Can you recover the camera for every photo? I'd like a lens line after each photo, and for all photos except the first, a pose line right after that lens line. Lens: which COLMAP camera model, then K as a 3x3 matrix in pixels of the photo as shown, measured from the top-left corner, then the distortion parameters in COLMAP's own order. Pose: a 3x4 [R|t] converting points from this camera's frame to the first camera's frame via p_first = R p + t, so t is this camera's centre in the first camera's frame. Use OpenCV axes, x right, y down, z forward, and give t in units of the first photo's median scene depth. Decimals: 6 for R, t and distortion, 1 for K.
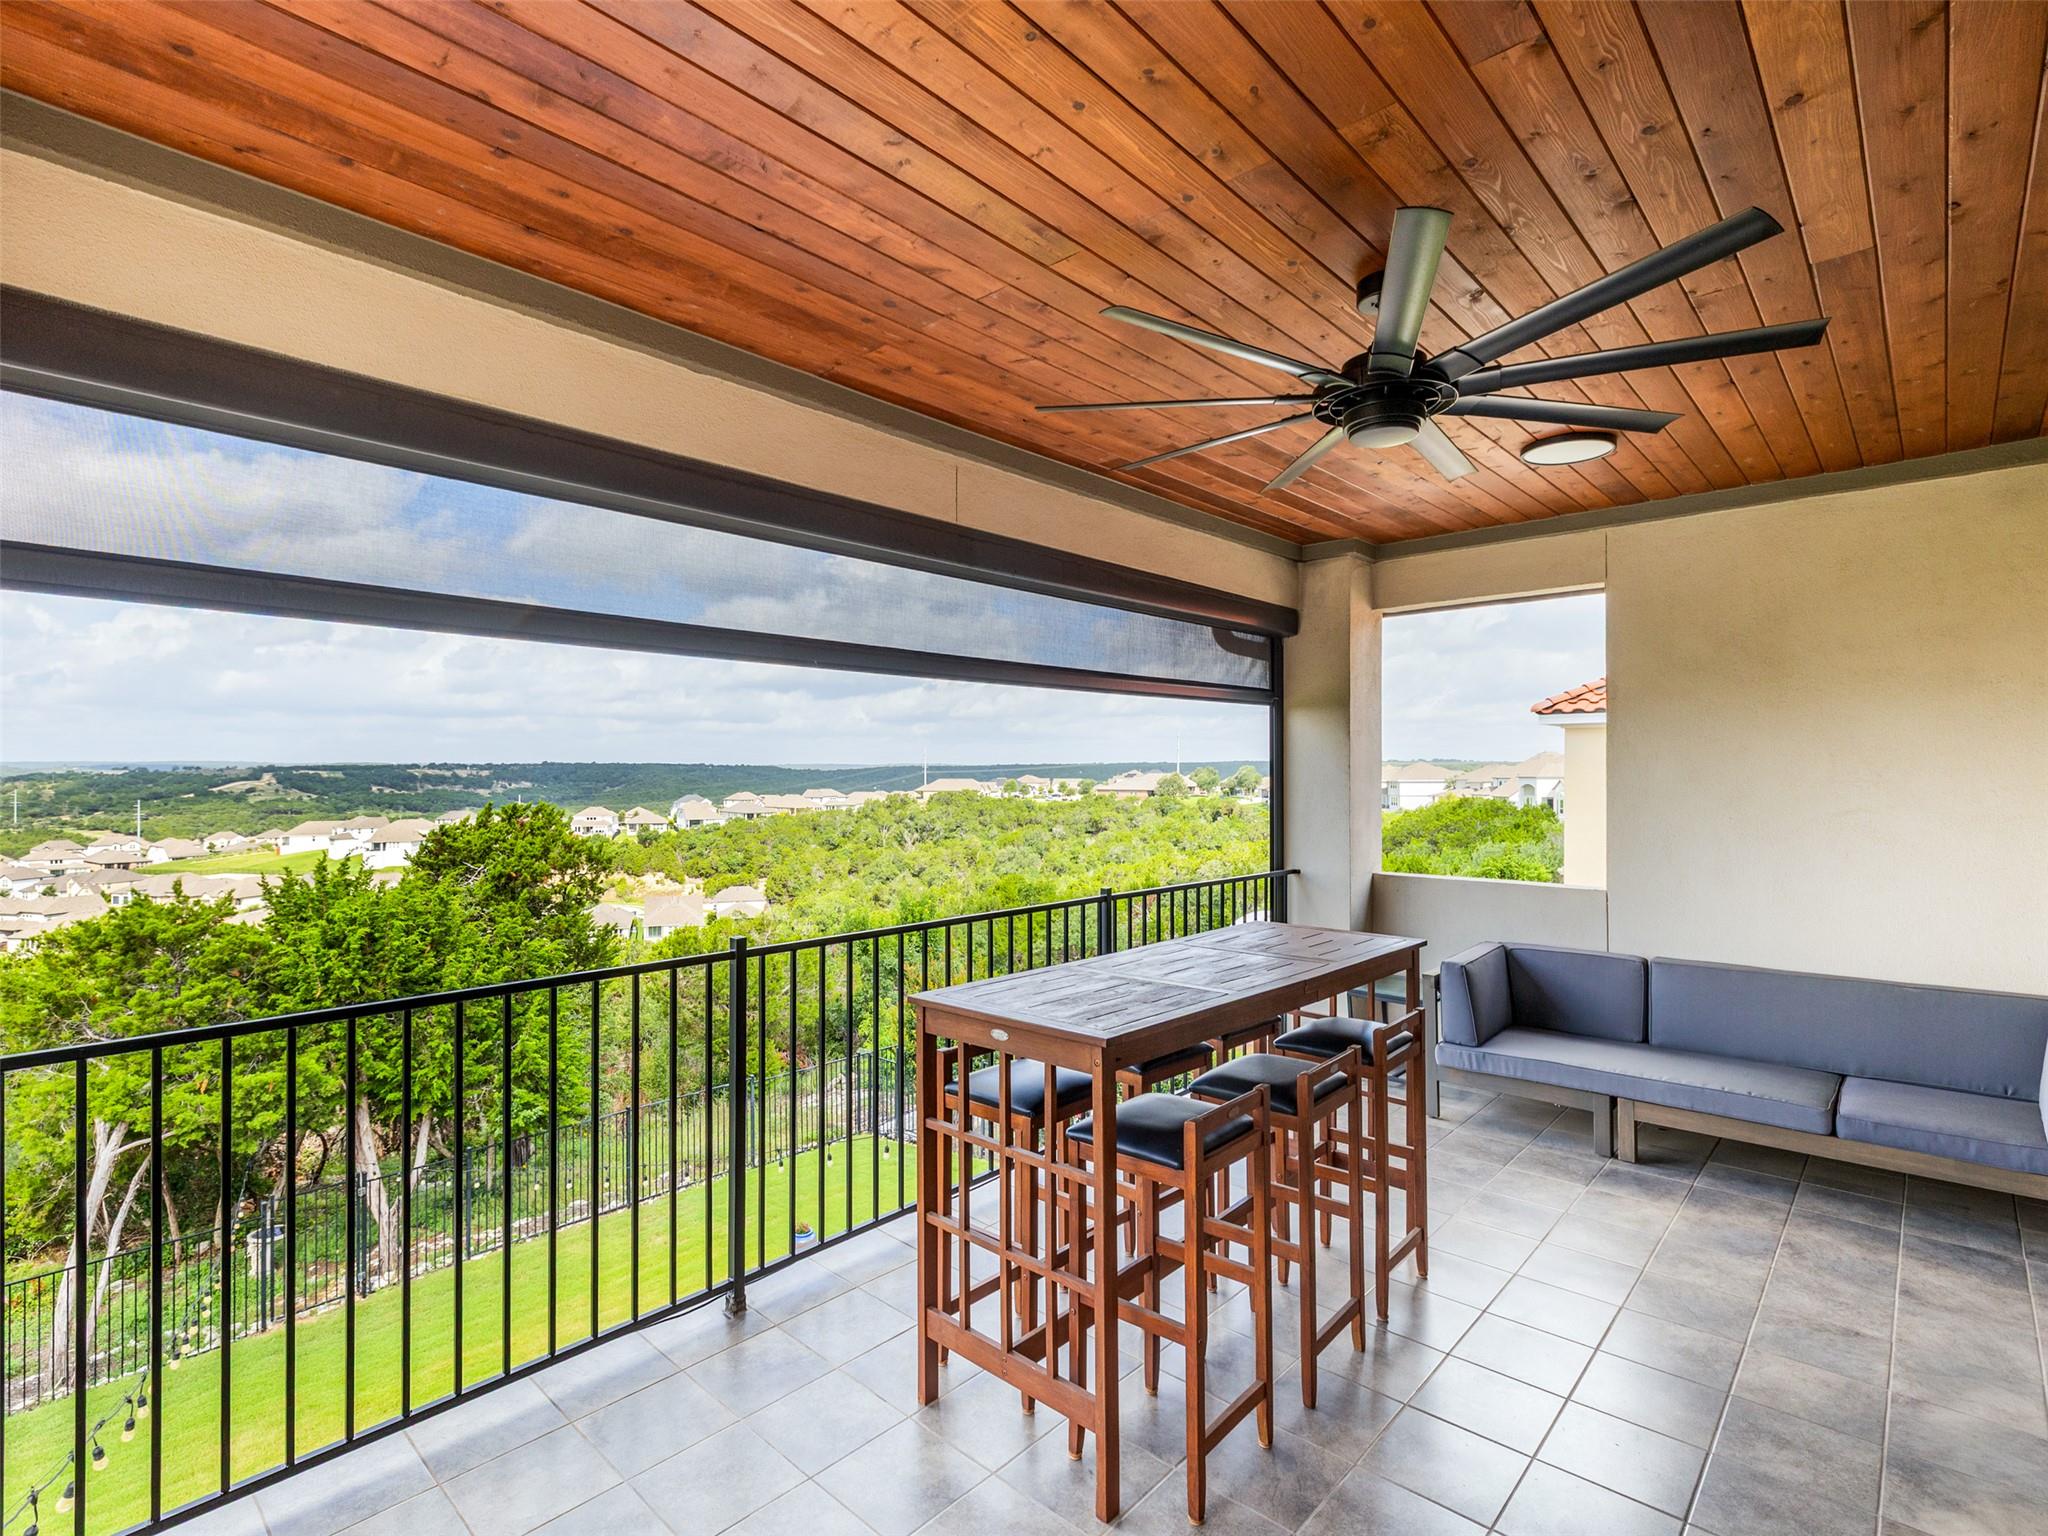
lens RADIAL K [[994.1, 0, 1026.5], [0, 994.1, 755.0], [0, 0, 1]] dist [0.000717, 0.000344]
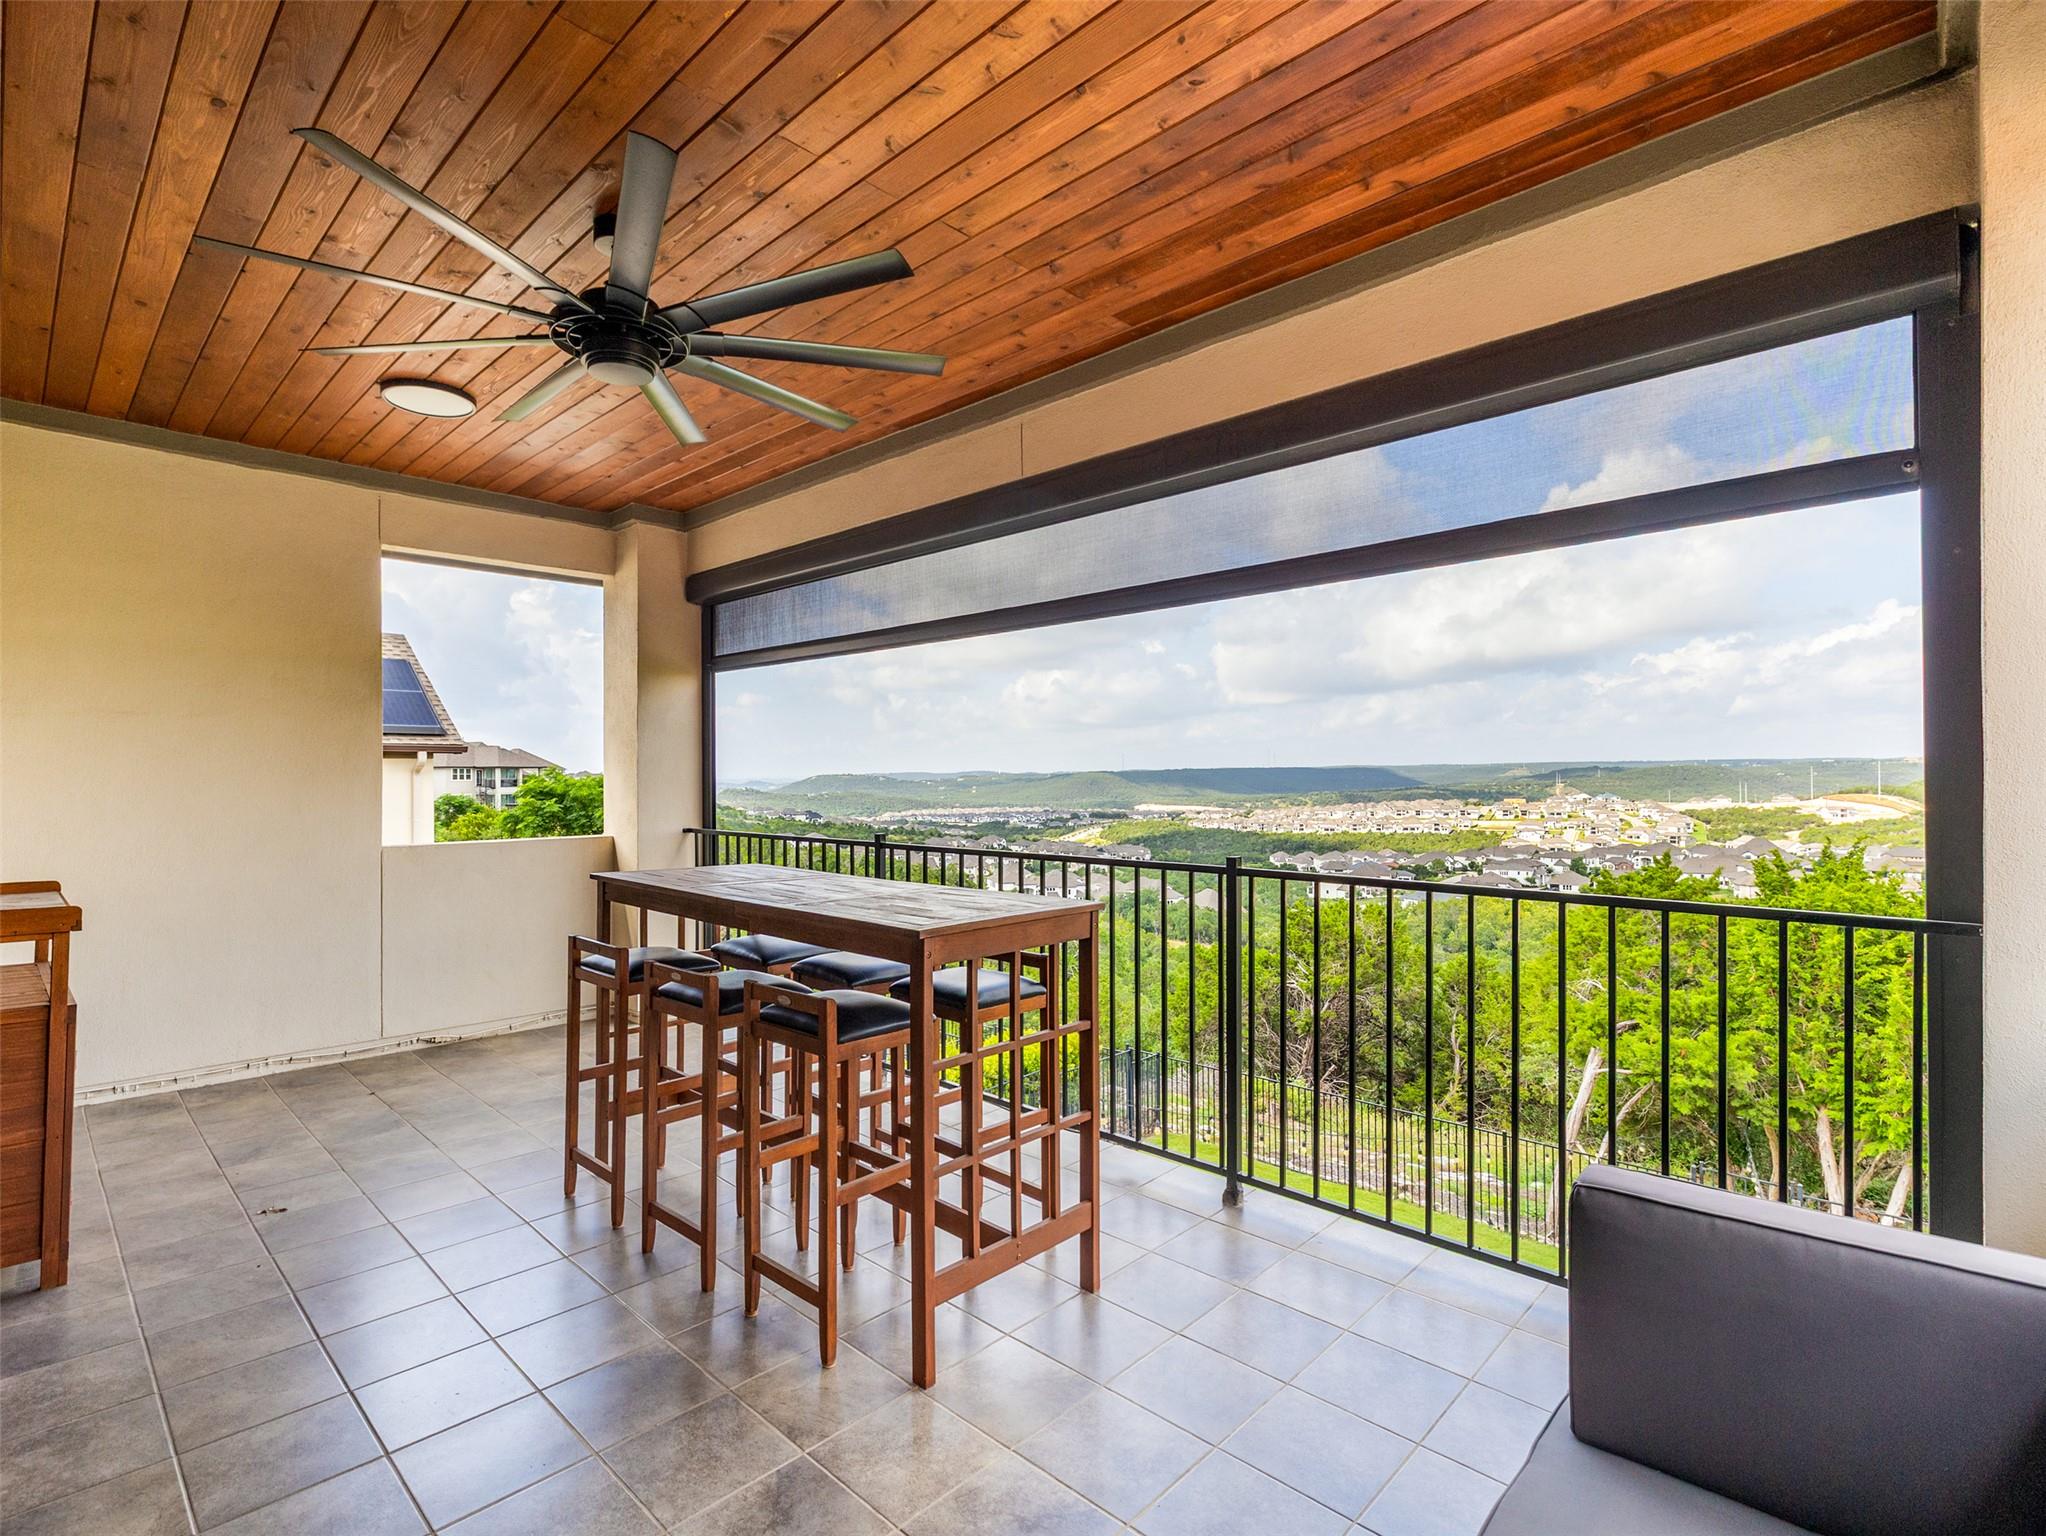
lens RADIAL K [[993.1, 0, 1025.5], [0, 993.1, 755.1], [0, 0, 1]] dist [0.000717, 0.000344]
pose [[-0.025176, 0.024517, -0.999382, 0.876360], [0.062773, 0.997765, 0.022896, 0.029292], [0.997710, -0.062158, -0.026659, 0.905110]]
